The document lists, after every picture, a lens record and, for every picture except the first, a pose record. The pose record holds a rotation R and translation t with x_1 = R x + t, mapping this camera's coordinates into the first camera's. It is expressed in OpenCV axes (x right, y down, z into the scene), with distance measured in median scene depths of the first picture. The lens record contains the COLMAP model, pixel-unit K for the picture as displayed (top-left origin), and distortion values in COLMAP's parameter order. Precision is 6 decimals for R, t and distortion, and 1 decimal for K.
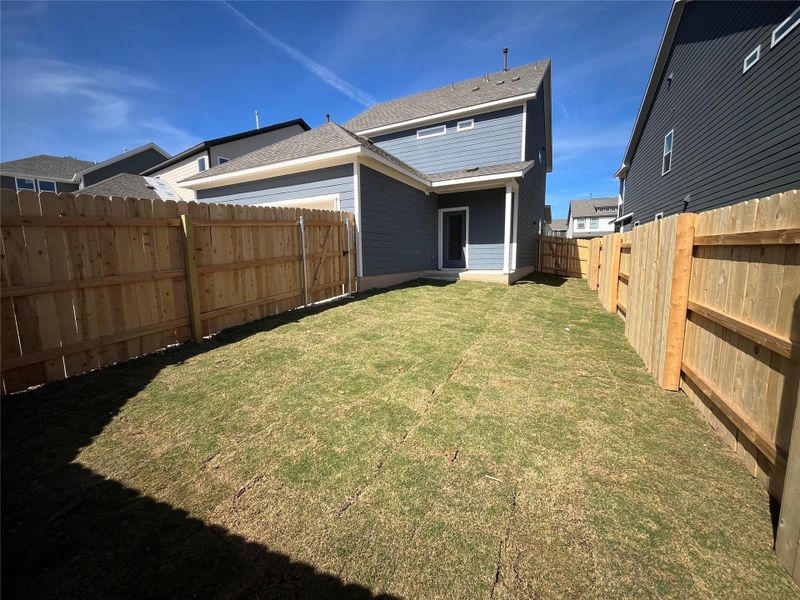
lens RADIAL K [[325.5, 0, 400.6], [0, 325.5, 298.6], [0, 0, 1]] dist [0.002367, 0.000072]
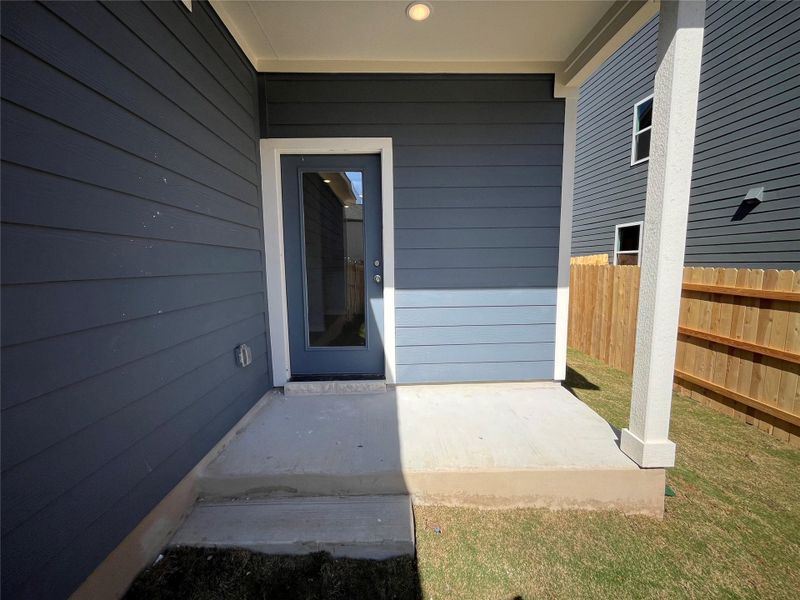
lens RADIAL K [[325.5, 0, 401.9], [0, 325.5, 296.2], [0, 0, 1]] dist [0.002367, 0.000072]
pose [[0.873152, -0.044276, 0.485434, 0.088929], [0.057952, 0.998232, -0.013192, -0.157240], [-0.483992, 0.039650, 0.874174, 0.772912]]
